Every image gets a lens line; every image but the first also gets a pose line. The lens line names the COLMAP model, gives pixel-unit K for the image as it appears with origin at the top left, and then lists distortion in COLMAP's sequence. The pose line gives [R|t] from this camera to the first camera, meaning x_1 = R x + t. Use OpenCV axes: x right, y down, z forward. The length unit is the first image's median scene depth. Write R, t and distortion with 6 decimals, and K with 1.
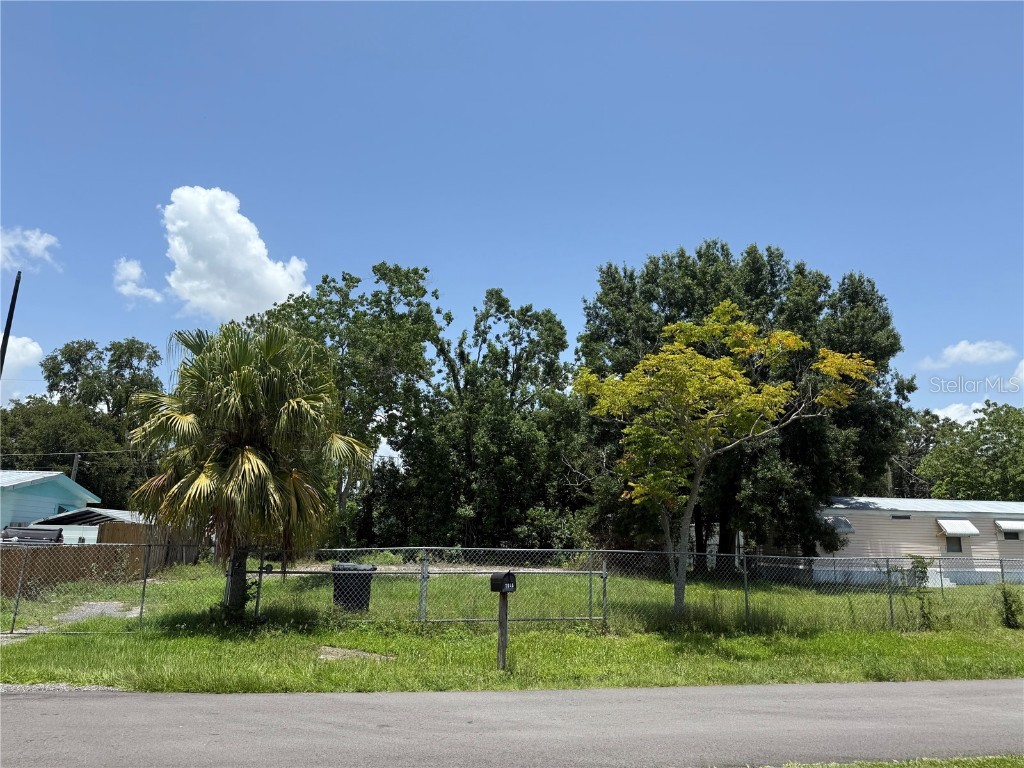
lens RADIAL K [[699.2, 0, 512.0], [0, 699.2, 384.0], [0, 0, 1]] dist [0.133580, -0.176377]
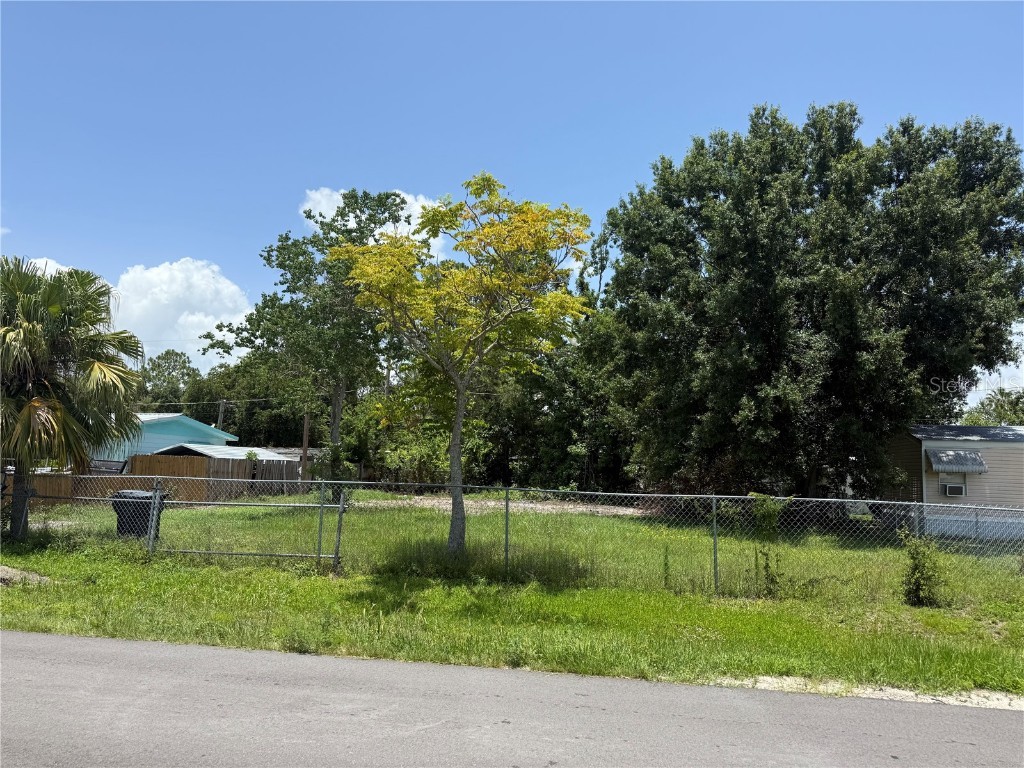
lens RADIAL K [[709.8, 0, 512.0], [0, 709.8, 384.0], [0, 0, 1]] dist [0.084108, -0.106853]
pose [[0.919984, -0.038121, -0.390098, 0.234732], [0.069796, 0.995286, 0.067343, 0.021435], [0.385692, -0.089182, 0.918307, 0.084758]]
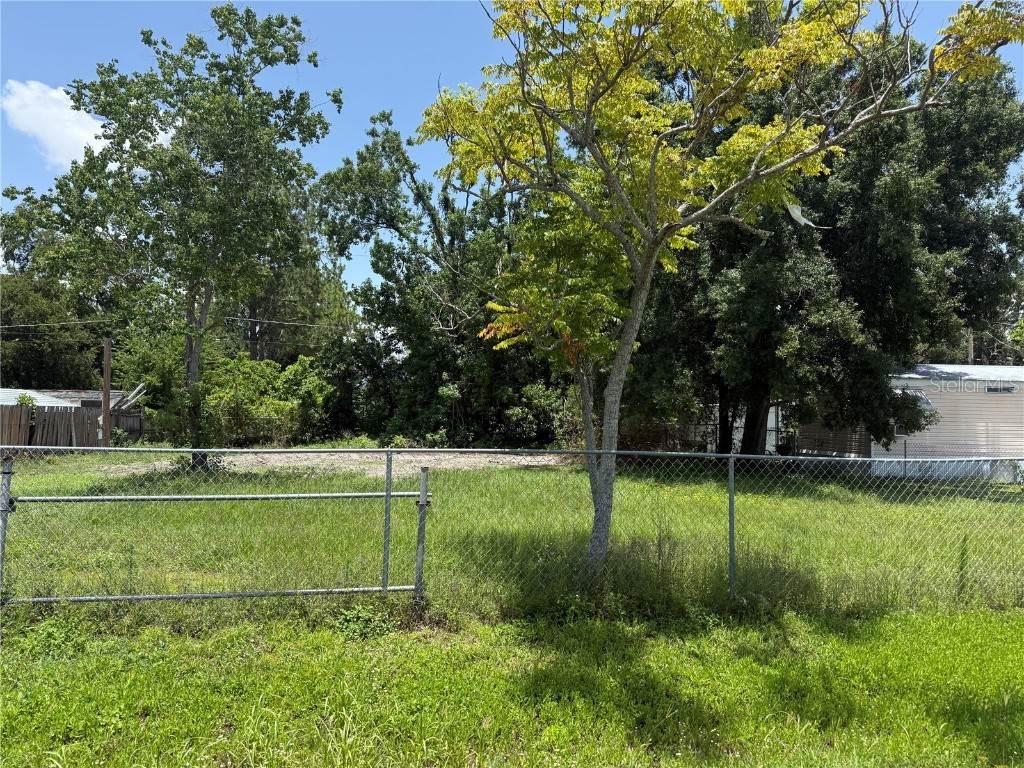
lens RADIAL K [[709.8, 0, 512.0], [0, 709.8, 384.0], [0, 0, 1]] dist [0.084108, -0.106853]
pose [[0.997260, -0.007556, -0.073596, 0.071717], [0.019388, 0.986697, 0.161411, 0.038471], [0.071397, -0.162396, 0.984139, 0.176717]]
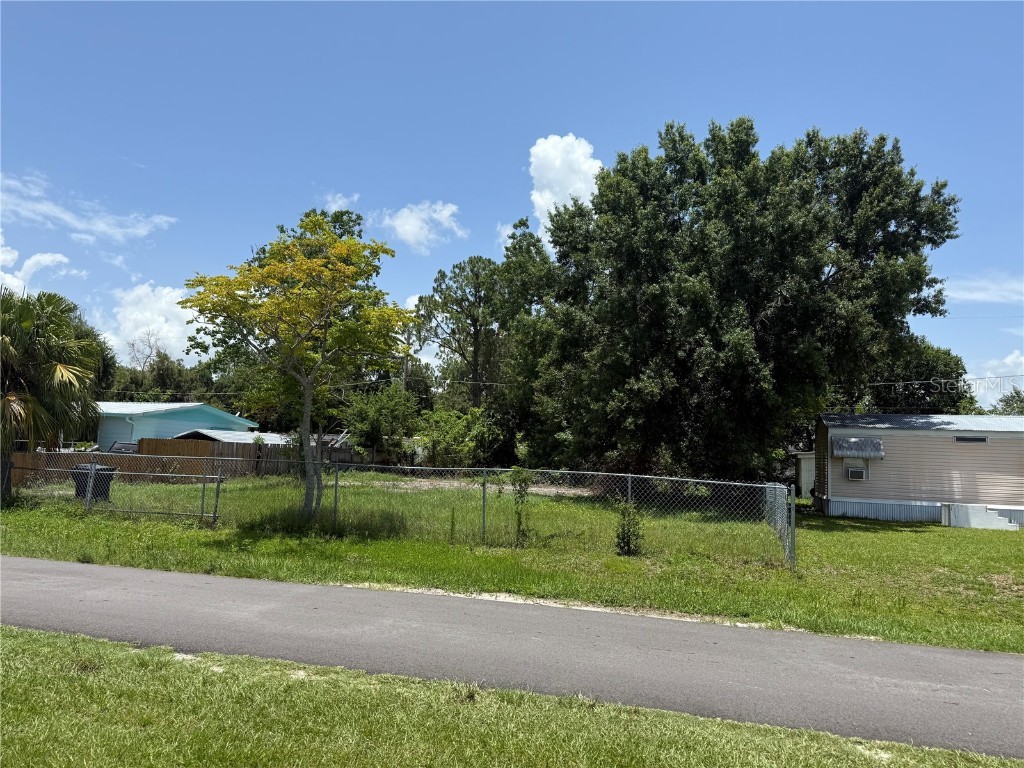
lens RADIAL K [[719.2, 0, 536.5], [0, 719.2, 387.1], [0, 0, 1]] dist [0.085217, -0.124019]
pose [[0.879984, -0.031288, -0.473971, 0.400123], [0.079522, 0.993450, 0.082062, 0.020666], [0.468299, -0.109904, 0.876708, 0.067455]]
